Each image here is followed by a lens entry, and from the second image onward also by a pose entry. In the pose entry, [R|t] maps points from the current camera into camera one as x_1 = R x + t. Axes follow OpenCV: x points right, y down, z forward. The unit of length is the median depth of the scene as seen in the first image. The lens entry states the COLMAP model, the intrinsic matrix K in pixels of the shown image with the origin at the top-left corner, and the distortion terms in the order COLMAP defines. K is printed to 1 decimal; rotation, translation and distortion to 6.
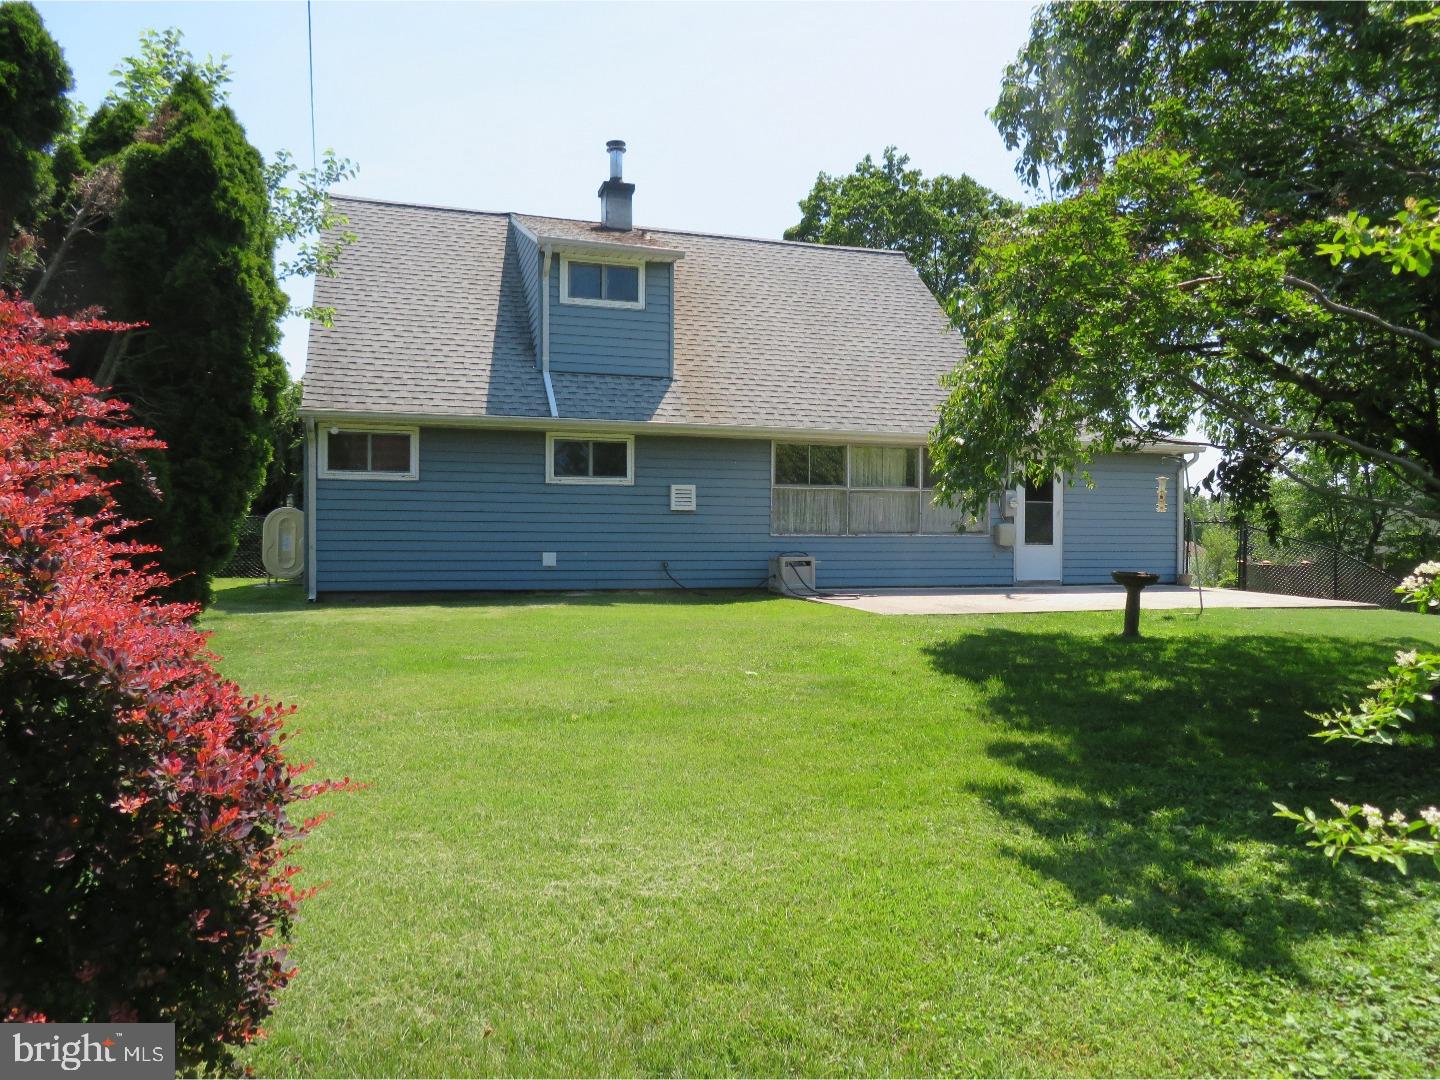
lens RADIAL K [[1037.0, 0, 720.0], [0, 1037.0, 540.0], [0, 0, 1]] dist [-0.006669, 0.001270]
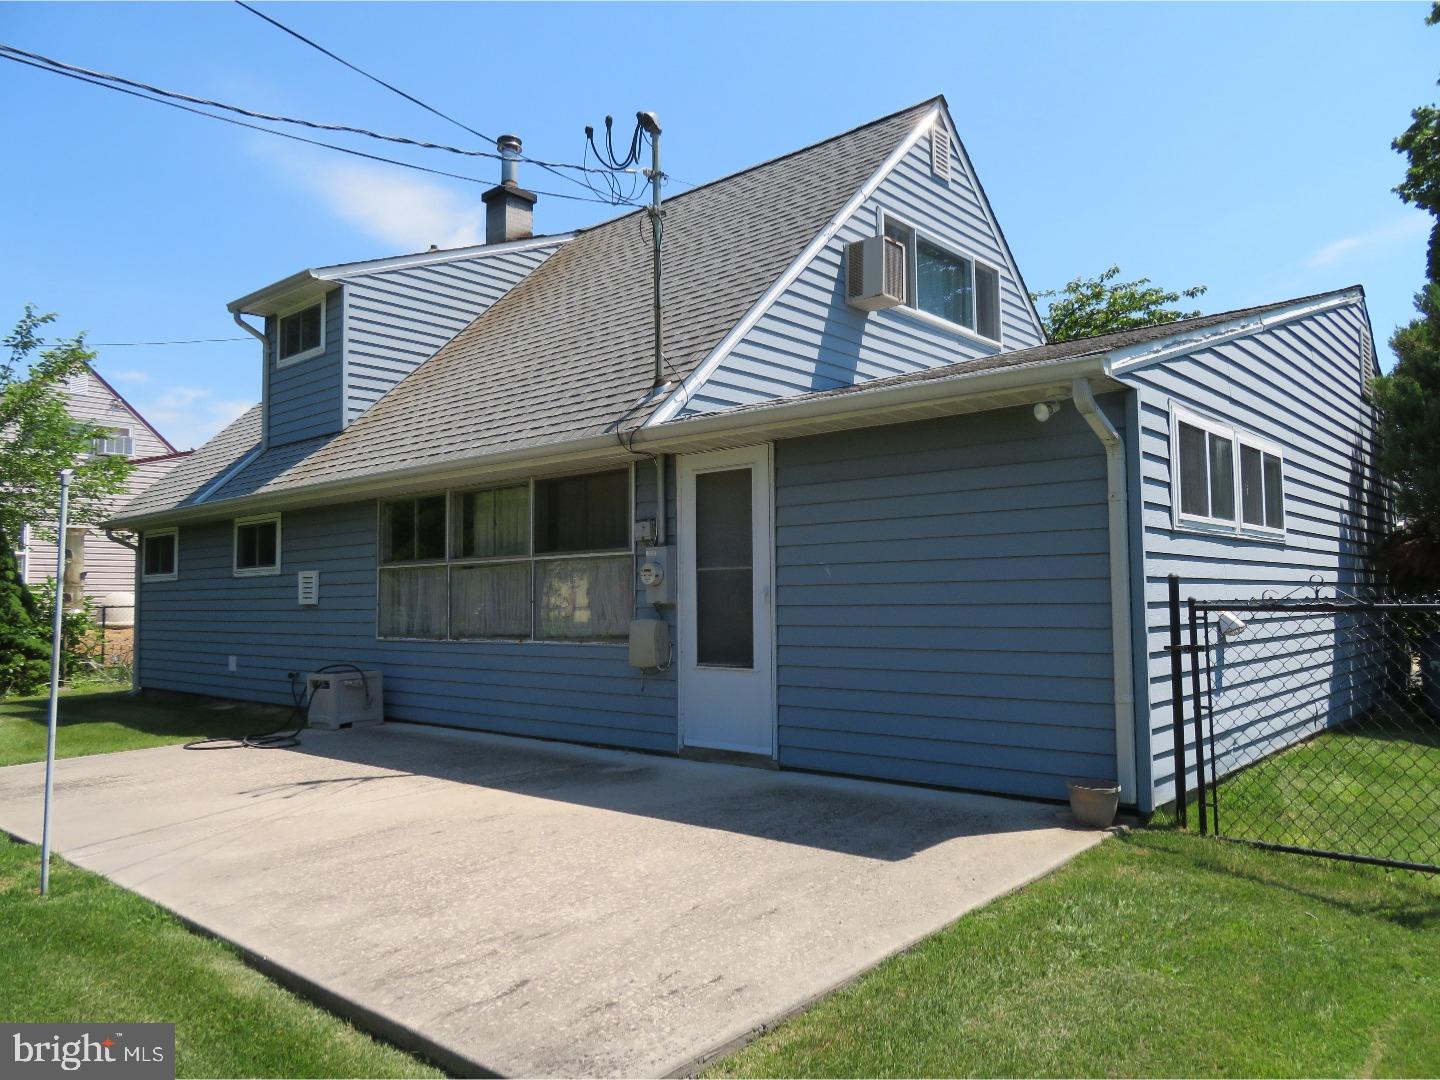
lens RADIAL K [[1037.0, 0, 720.0], [0, 1037.0, 540.0], [0, 0, 1]] dist [-0.006669, 0.001270]
pose [[0.488407, -0.060575, -0.870511, 0.752236], [0.017765, 0.998071, -0.059485, -0.024596], [0.872435, 0.013588, 0.488541, 0.867109]]
